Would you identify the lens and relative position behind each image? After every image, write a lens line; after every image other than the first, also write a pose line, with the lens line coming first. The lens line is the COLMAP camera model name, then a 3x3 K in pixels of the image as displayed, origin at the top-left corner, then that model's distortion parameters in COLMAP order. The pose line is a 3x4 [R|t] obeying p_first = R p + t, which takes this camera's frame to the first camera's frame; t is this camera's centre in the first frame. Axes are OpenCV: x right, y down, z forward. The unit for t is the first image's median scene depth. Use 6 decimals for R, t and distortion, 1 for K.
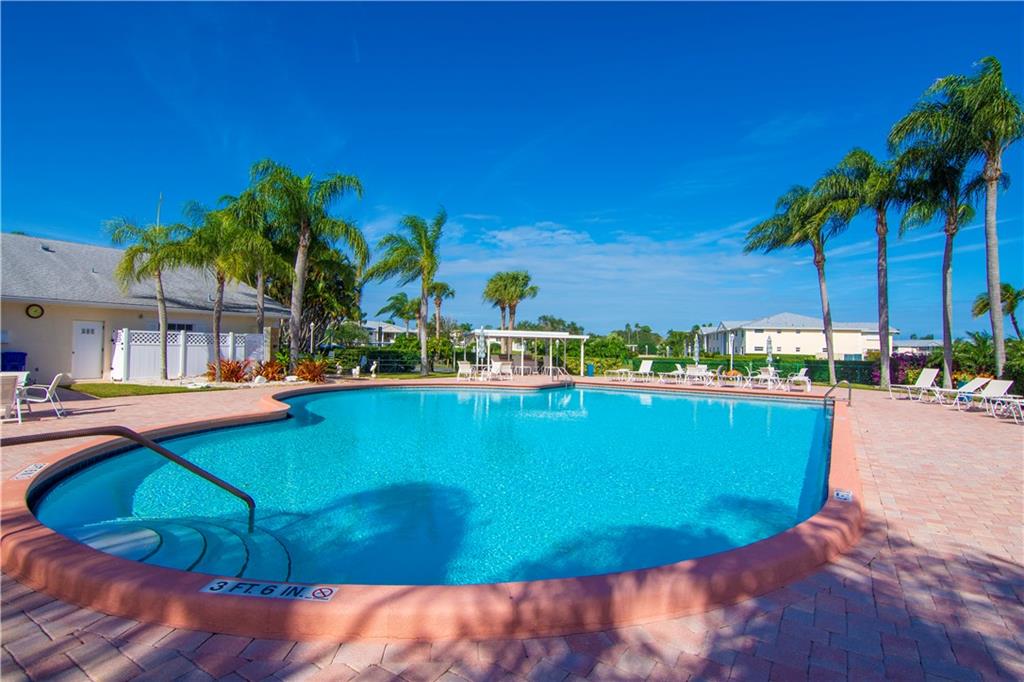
lens RADIAL K [[506.3, 0, 512.0], [0, 506.3, 341.0], [0, 0, 1]] dist [-0.003478, -0.000492]
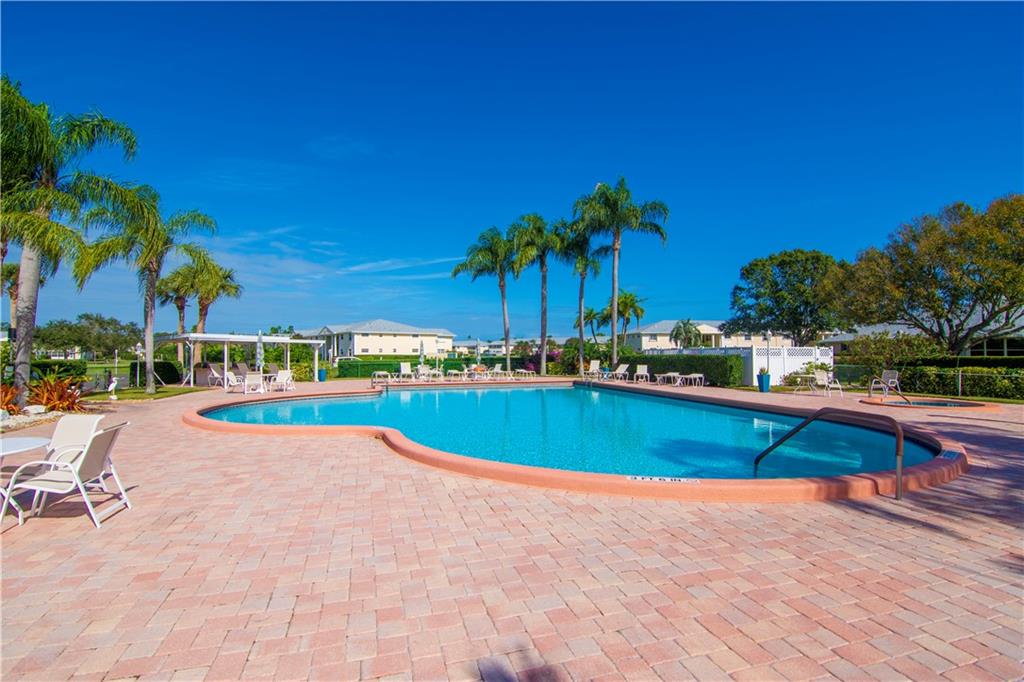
lens RADIAL K [[494.2, 0, 512.0], [0, 494.2, 341.0], [0, 0, 1]] dist [0.002546, 0.000268]
pose [[0.666520, -0.005638, 0.745466, -0.229426], [0.009789, 0.999951, -0.001190, -0.003498], [-0.745423, 0.008091, 0.666543, 0.050401]]
